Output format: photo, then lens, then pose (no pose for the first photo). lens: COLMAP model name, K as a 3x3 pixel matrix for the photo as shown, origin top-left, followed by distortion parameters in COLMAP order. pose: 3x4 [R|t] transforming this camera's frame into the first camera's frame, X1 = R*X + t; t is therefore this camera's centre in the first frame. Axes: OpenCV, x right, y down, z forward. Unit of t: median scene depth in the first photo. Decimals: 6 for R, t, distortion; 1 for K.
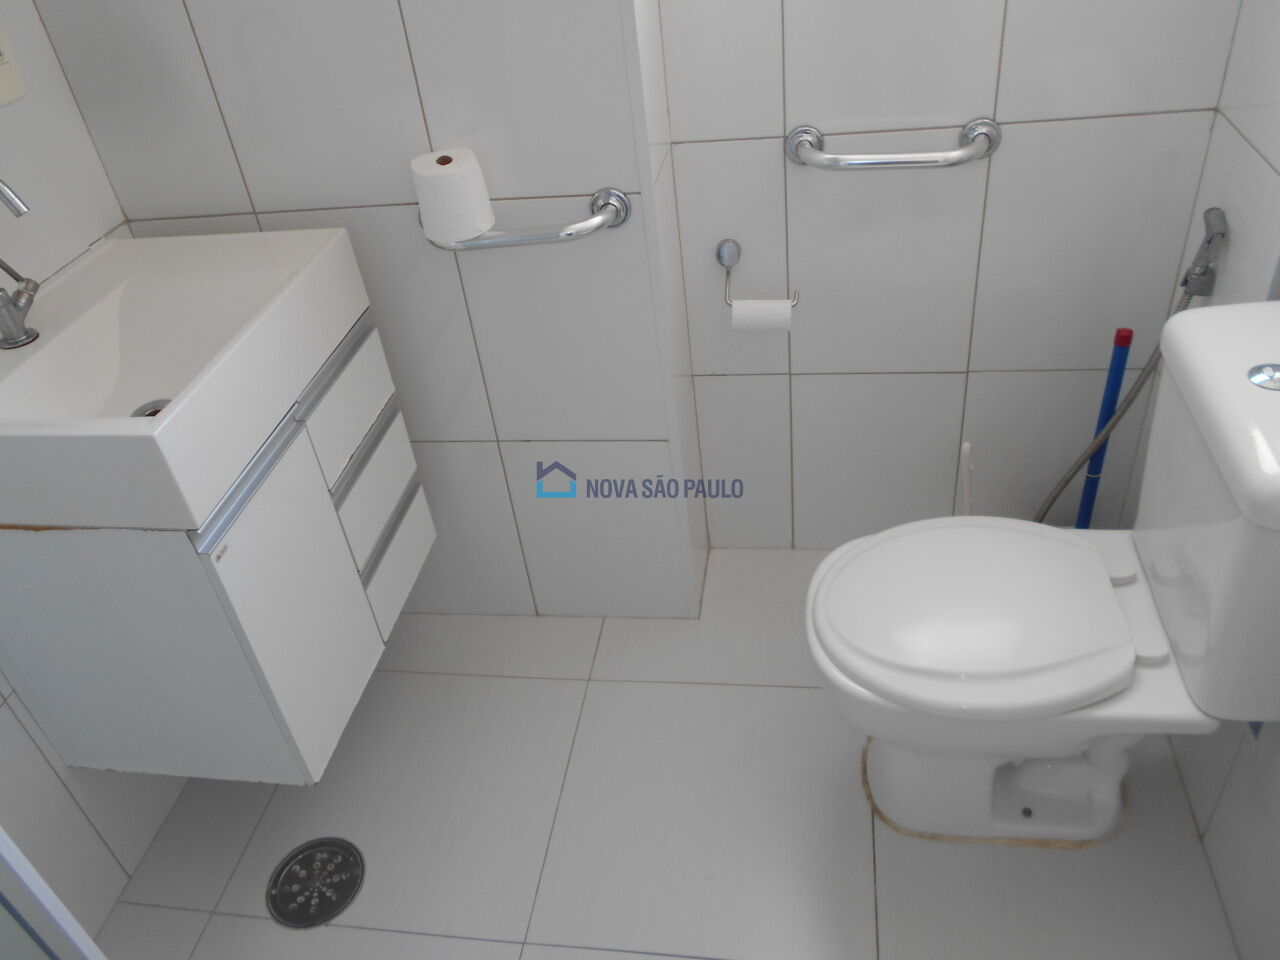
lens RADIAL K [[1034.9, 0, 640.0], [0, 1034.9, 480.0], [0, 0, 1]] dist [-0.009591, 0.003400]
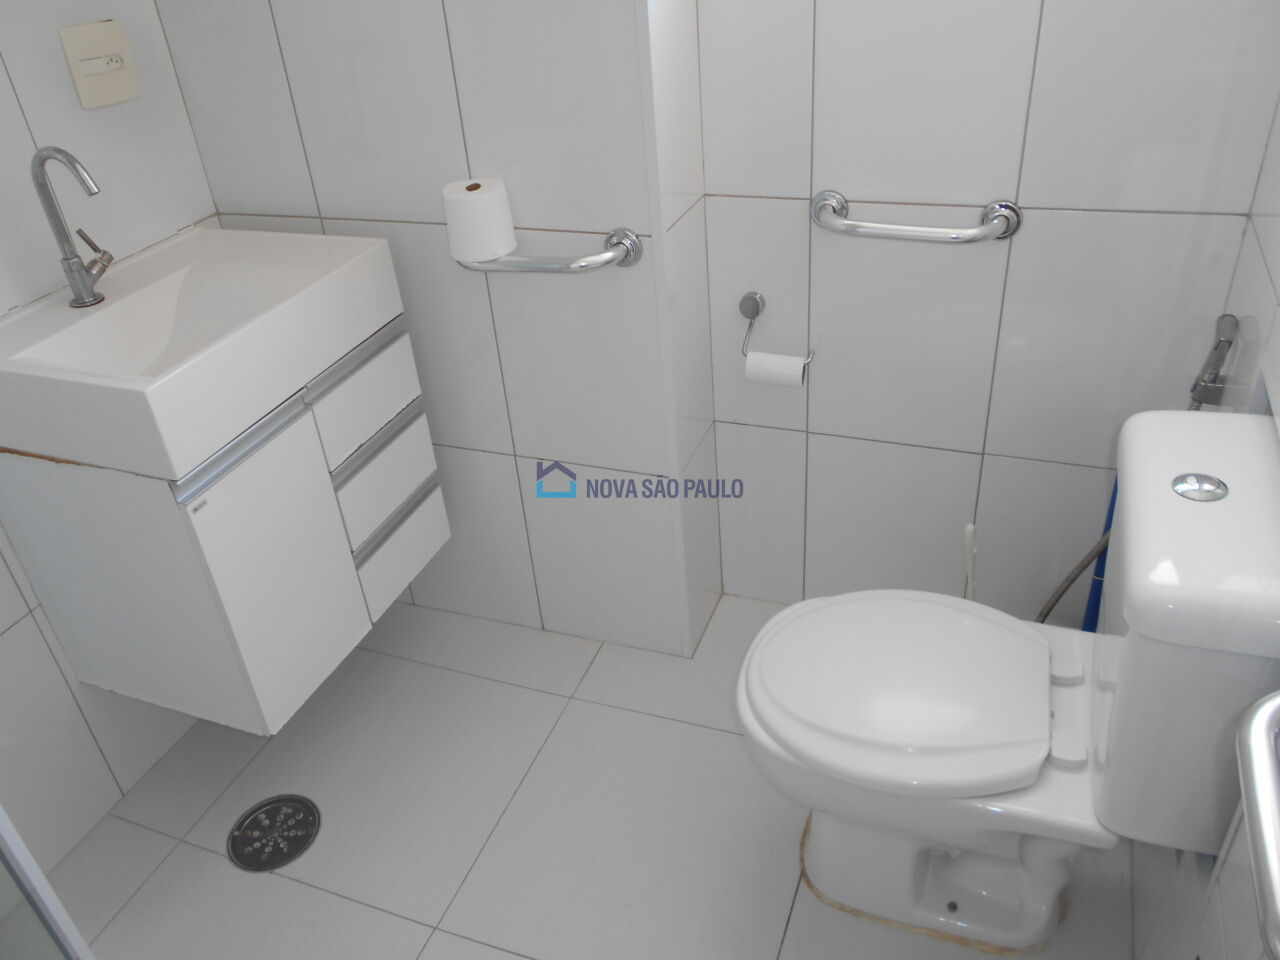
lens RADIAL K [[1034.9, 0, 640.0], [0, 1034.9, 480.0], [0, 0, 1]] dist [-0.009591, 0.003400]
pose [[0.975355, 0.145778, -0.165625, 0.190609], [-0.153930, 0.987372, -0.037431, 0.008559], [0.158077, 0.062003, 0.985478, -0.024485]]
